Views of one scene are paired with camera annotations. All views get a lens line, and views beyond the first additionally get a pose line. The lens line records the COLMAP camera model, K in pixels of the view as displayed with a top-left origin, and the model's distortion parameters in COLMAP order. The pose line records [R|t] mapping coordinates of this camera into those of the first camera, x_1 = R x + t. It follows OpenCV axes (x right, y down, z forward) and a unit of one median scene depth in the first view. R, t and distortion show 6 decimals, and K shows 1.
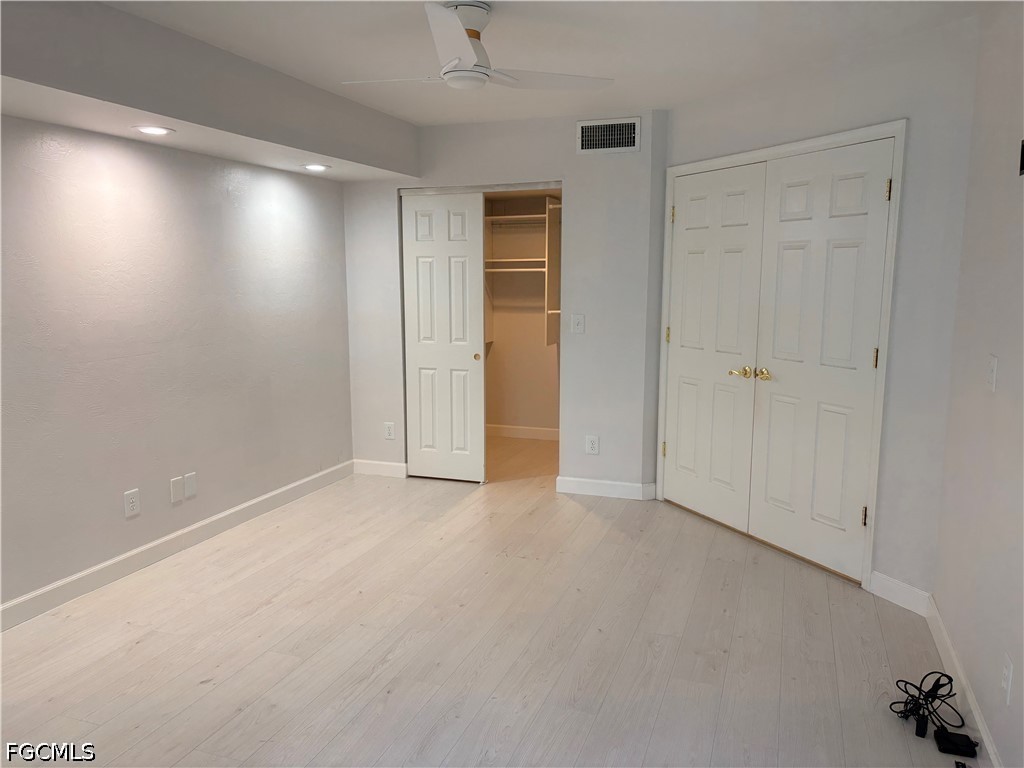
lens RADIAL K [[773.8, 0, 512.0], [0, 773.8, 385.4], [0, 0, 1]] dist [0.036196, -0.000834]
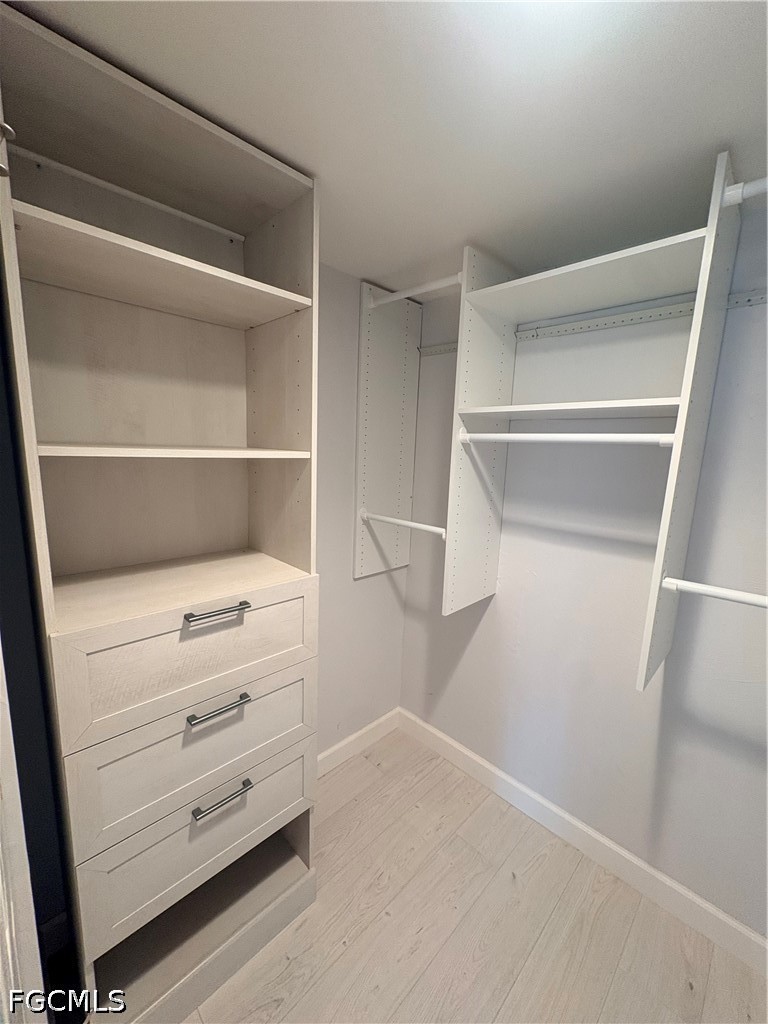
lens RADIAL K [[406.6, 0, 382.7], [0, 406.6, 510.0], [0, 0, 1]] dist [0.003070, -0.000544]
pose [[0.906383, 0.098334, -0.410852, 0.010370], [-0.093042, 0.995118, 0.032912, -0.118264], [0.412083, 0.008396, 0.911108, 0.820363]]
